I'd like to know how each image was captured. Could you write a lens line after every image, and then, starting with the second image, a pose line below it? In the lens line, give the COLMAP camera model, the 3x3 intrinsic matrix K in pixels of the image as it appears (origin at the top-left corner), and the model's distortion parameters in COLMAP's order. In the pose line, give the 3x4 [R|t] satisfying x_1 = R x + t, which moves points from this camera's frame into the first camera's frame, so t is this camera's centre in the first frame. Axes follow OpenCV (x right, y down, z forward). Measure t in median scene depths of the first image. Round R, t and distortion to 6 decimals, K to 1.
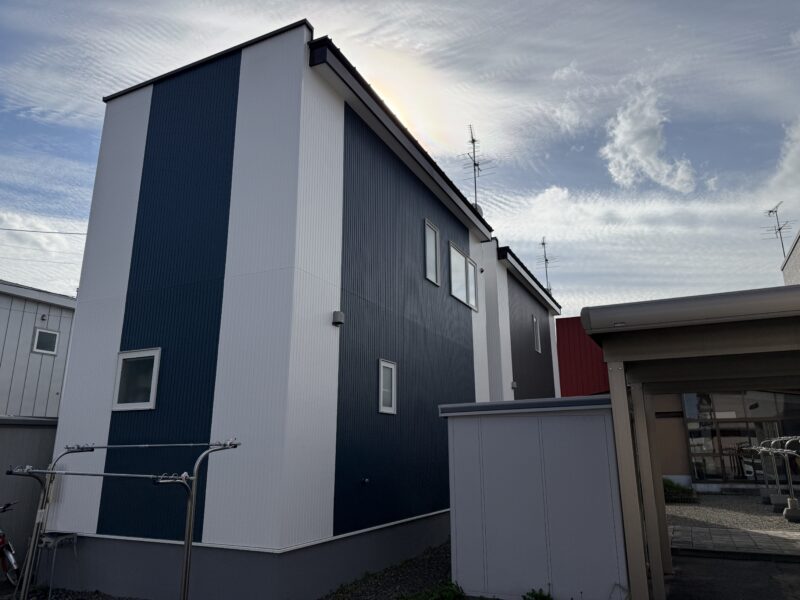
lens RADIAL K [[556.6, 0, 401.3], [0, 556.6, 299.7], [0, 0, 1]] dist [0.032990, -0.049590]
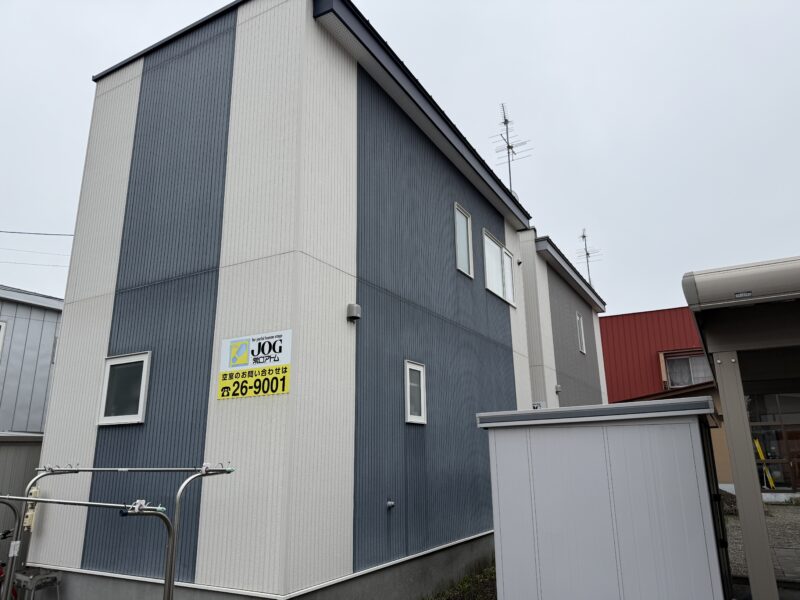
lens RADIAL K [[556.6, 0, 400.3], [0, 556.6, 302.1], [0, 0, 1]] dist [0.032990, -0.049590]
pose [[0.997756, -0.026530, -0.061469, 0.008027], [0.026106, 0.999630, -0.007690, 0.021889], [0.061650, 0.006068, 0.998079, 0.133783]]
